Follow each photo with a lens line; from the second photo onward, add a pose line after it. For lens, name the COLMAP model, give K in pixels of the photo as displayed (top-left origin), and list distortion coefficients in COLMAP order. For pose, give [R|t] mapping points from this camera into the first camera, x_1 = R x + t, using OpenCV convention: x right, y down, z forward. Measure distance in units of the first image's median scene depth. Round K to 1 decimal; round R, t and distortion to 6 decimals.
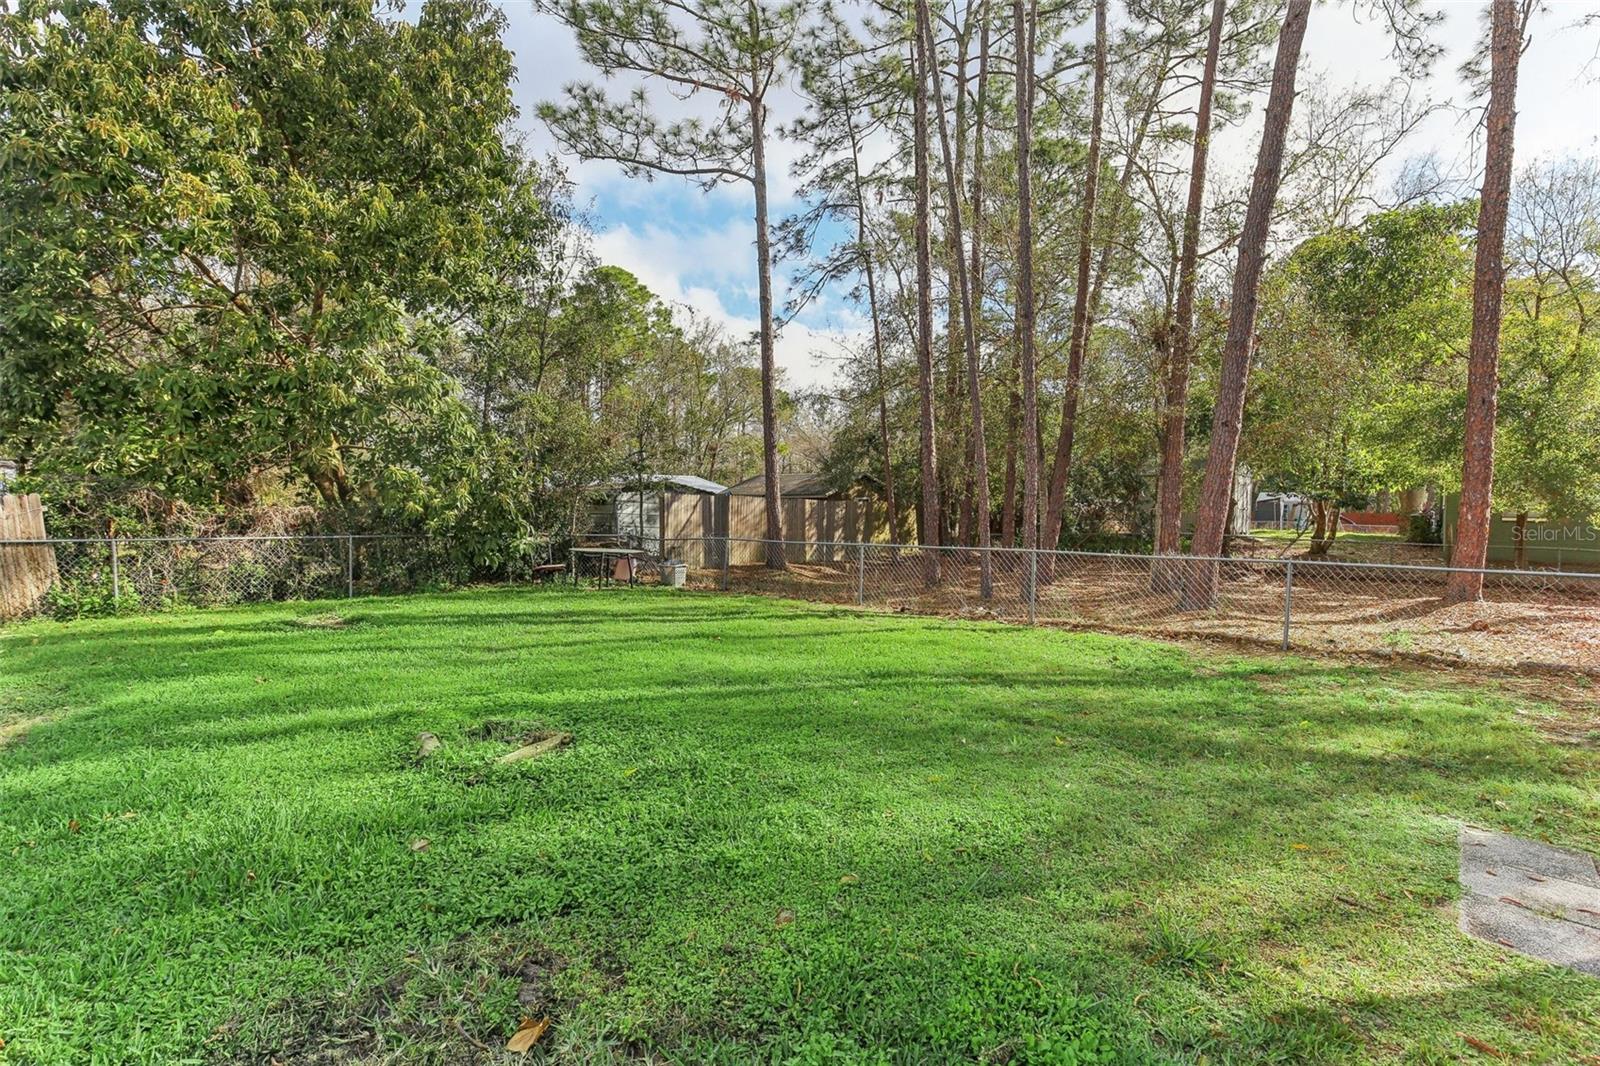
lens RADIAL K [[802.2, 0, 792.5], [0, 802.2, 531.2], [0, 0, 1]] dist [-0.018899, 0.039051]
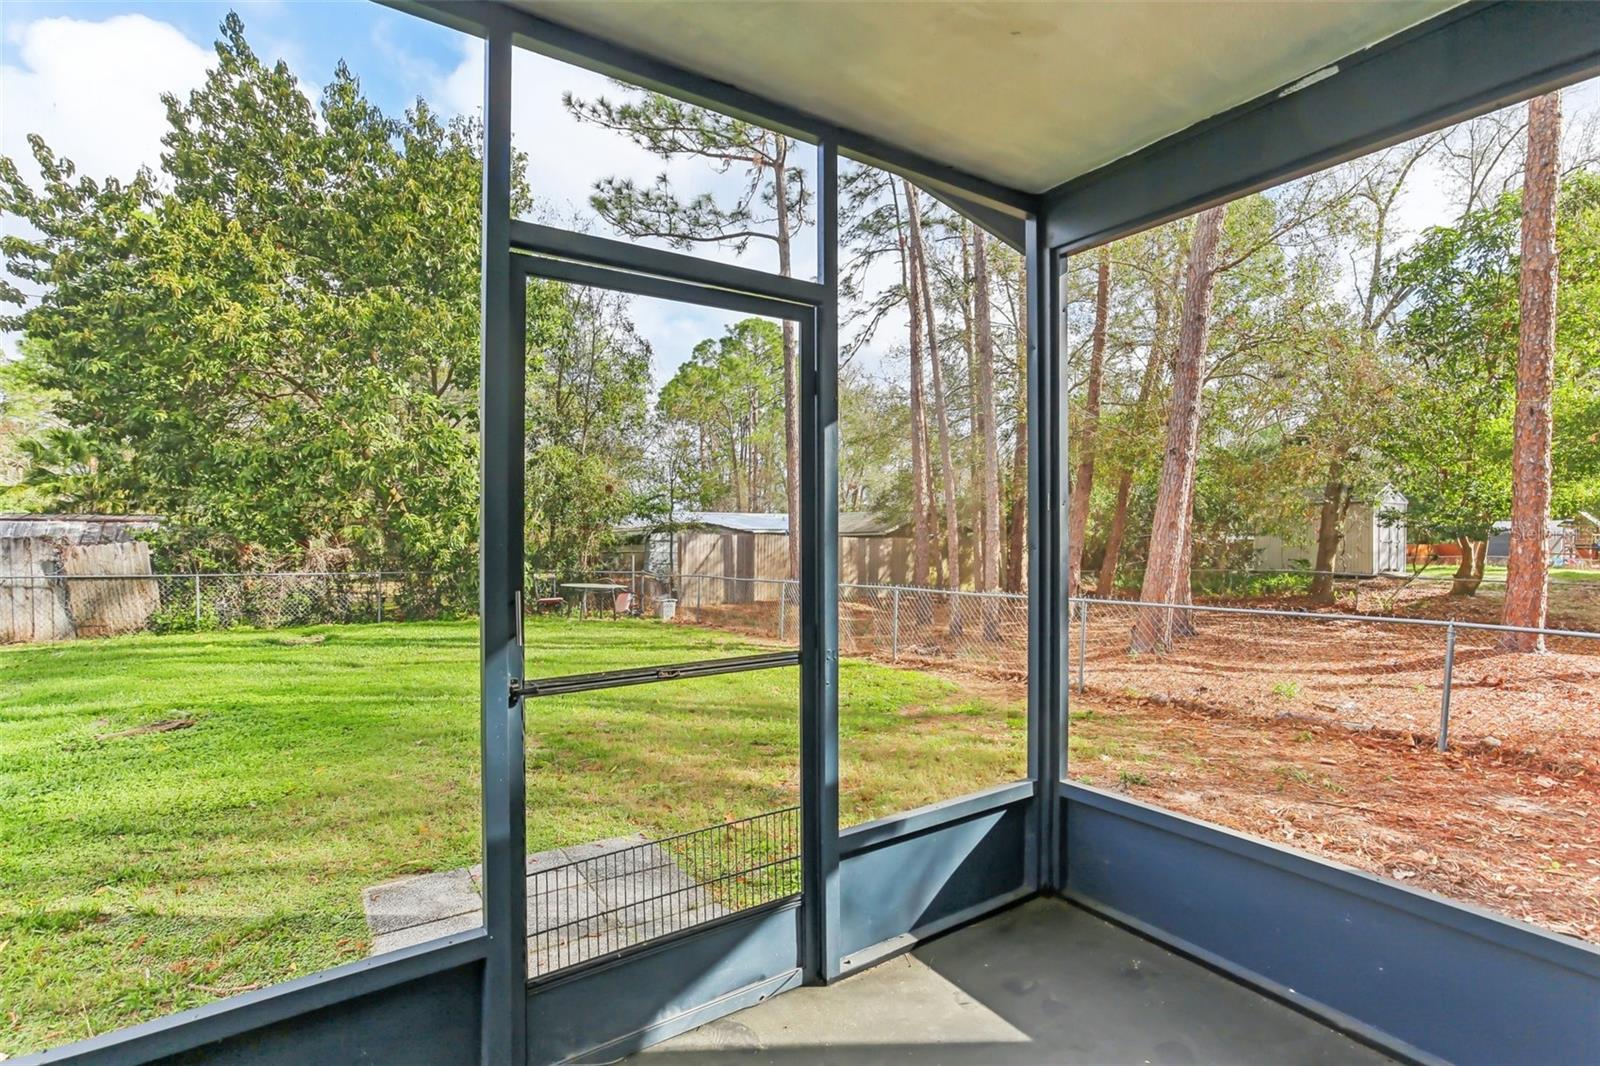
lens RADIAL K [[802.2, 0, 792.5], [0, 802.2, 531.2], [0, 0, 1]] dist [-0.018899, 0.039051]
pose [[0.960748, -0.012666, -0.277133, 0.368945], [0.000216, 0.998991, -0.044906, -0.001489], [0.277423, 0.043084, 0.959781, -0.003166]]
